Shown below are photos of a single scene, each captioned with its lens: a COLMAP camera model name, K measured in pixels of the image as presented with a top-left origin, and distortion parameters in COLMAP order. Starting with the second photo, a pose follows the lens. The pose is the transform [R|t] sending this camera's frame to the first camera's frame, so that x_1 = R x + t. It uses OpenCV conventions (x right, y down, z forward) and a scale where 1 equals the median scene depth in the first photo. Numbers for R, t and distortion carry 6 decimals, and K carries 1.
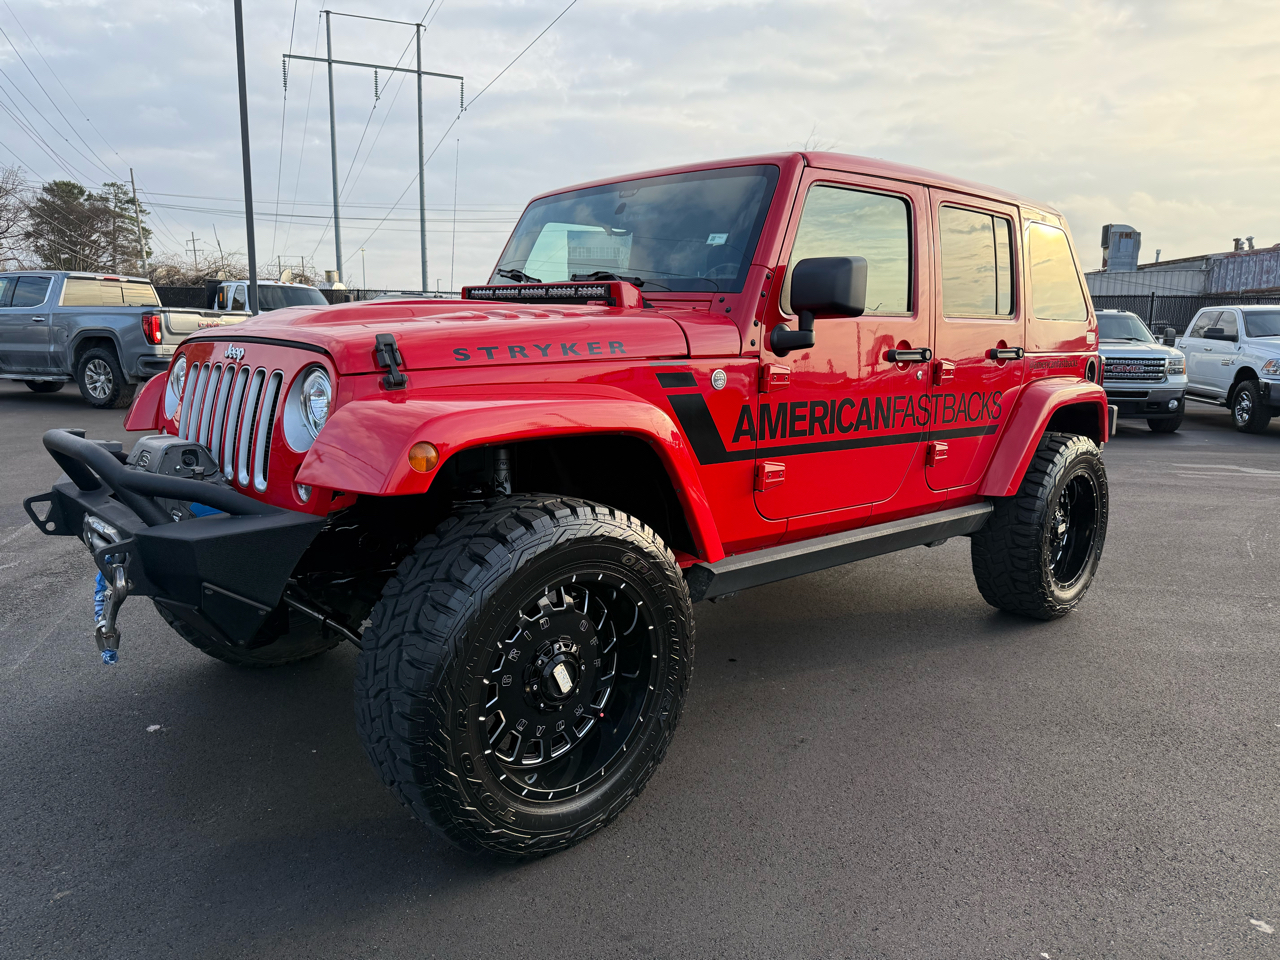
lens RADIAL K [[900.9, 0, 645.3], [0, 900.9, 470.4], [0, 0, 1]] dist [0.092927, -0.126138]
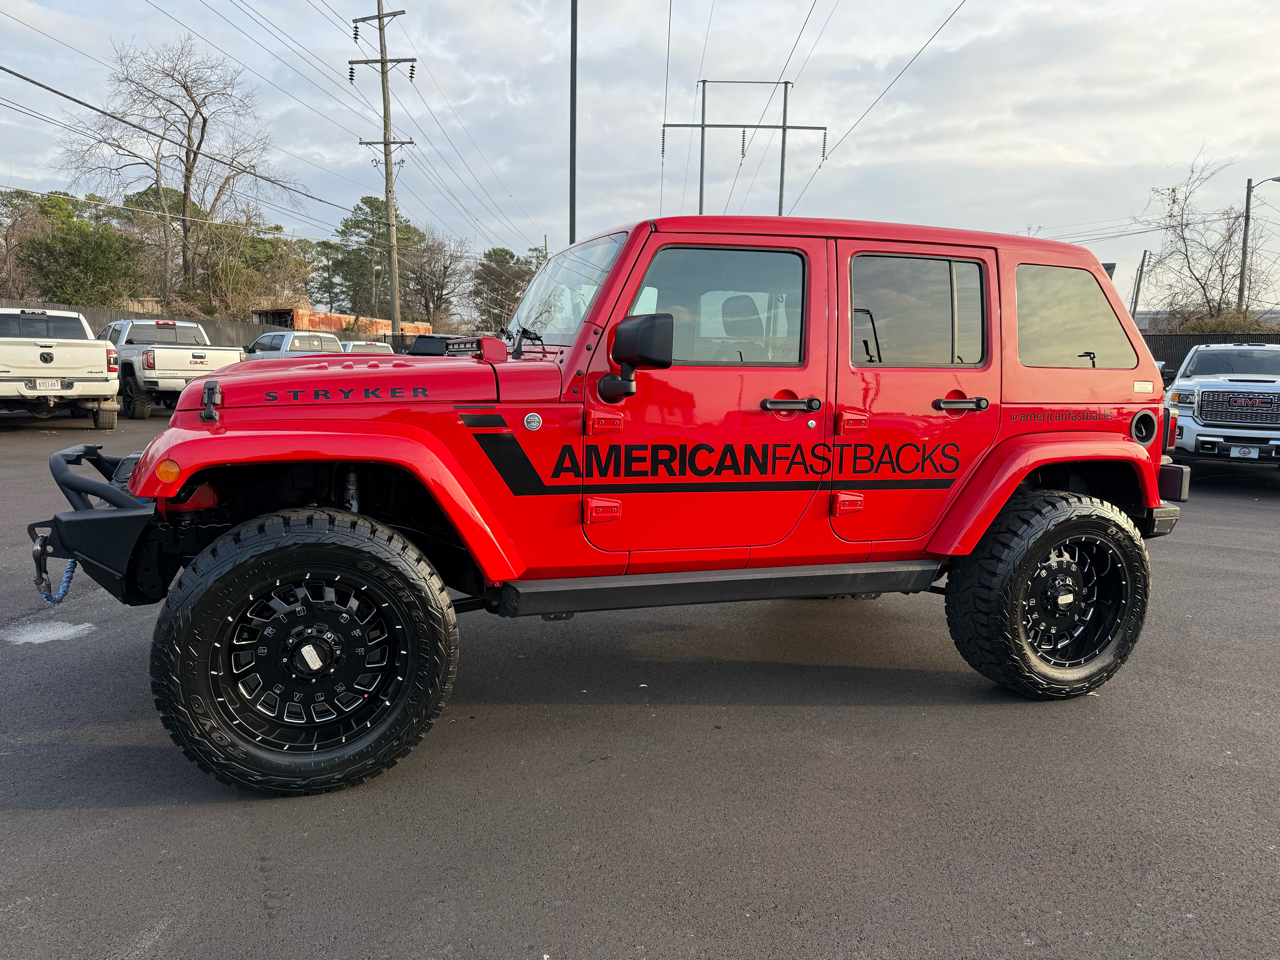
lens RADIAL K [[900.9, 0, 645.3], [0, 900.9, 470.4], [0, 0, 1]] dist [0.092927, -0.126138]
pose [[0.918301, 0.046468, -0.393147, 0.590068], [-0.064025, 0.997446, -0.031654, -0.011135], [0.390672, 0.054239, 0.918931, 0.010130]]
